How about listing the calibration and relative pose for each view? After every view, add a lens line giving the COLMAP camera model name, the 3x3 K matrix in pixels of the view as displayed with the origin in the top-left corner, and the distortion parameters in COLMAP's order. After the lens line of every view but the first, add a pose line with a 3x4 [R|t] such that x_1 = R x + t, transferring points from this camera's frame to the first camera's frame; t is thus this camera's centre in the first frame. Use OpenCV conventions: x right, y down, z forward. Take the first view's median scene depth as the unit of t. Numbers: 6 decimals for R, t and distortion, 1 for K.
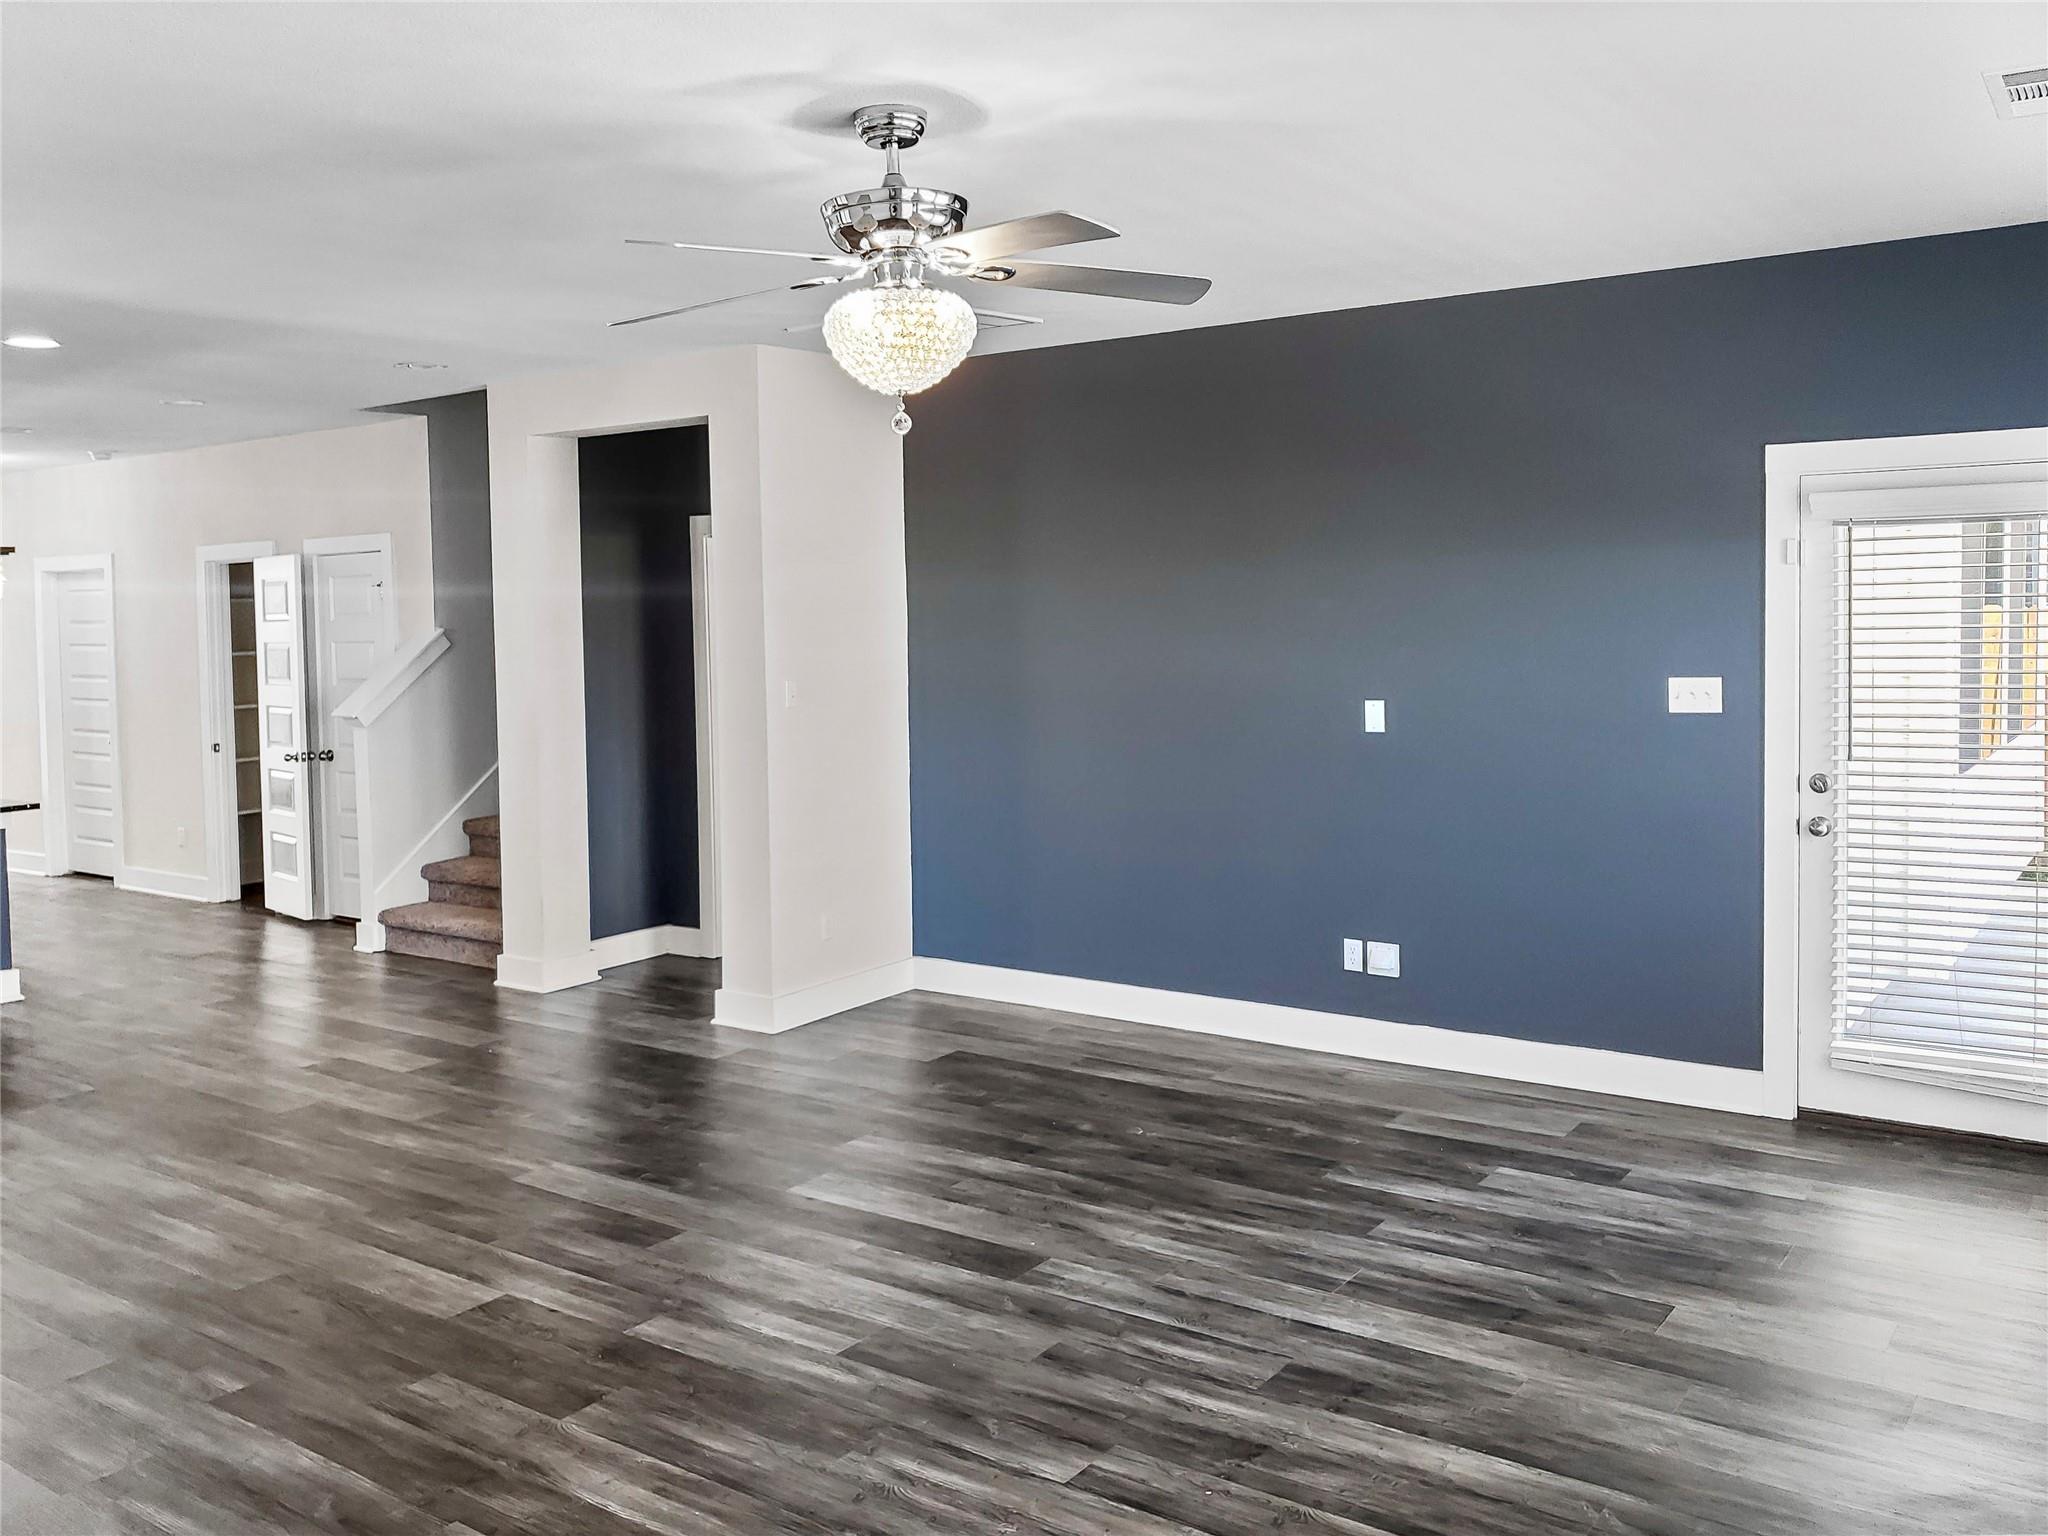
lens RADIAL K [[1674.6, 0, 1024.0], [0, 1674.6, 768.0], [0, 0, 1]] dist [-0.003538, -0.000835]
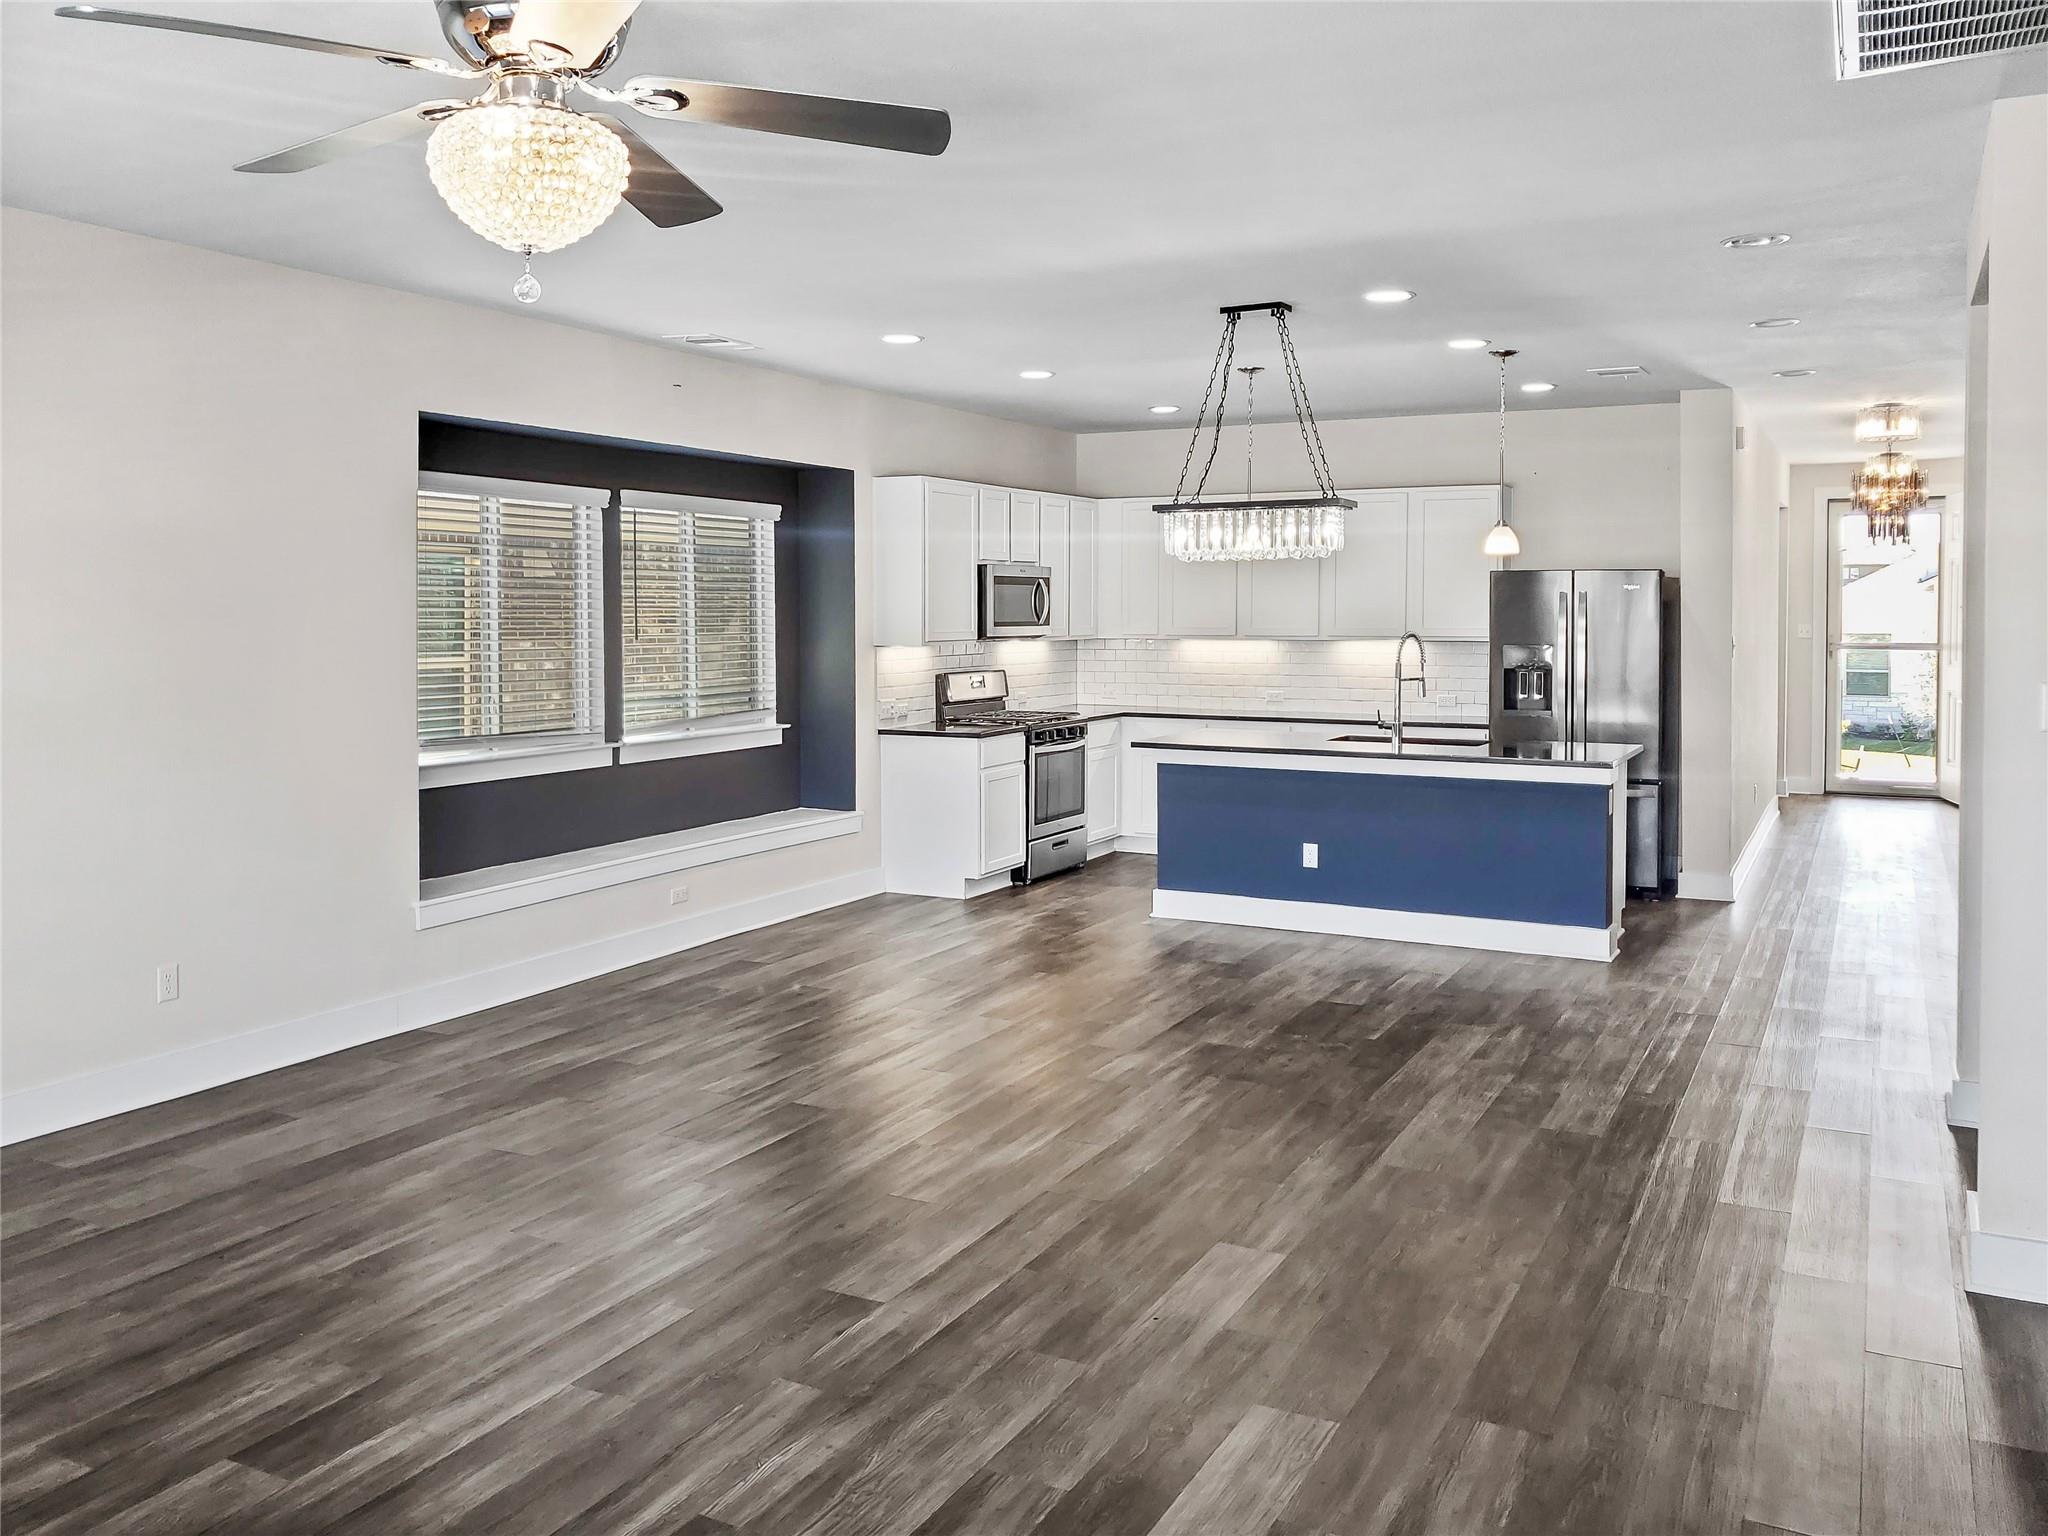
lens RADIAL K [[1641.7, 0, 1023.9], [0, 1641.7, 895.4], [0, 0, 1]] dist [-0.003481, -0.002497]
pose [[0.150721, 0.196127, -0.968926, 0.556462], [-0.099213, 0.978175, 0.182566, -0.087883], [0.983585, 0.068613, 0.166890, 0.911483]]
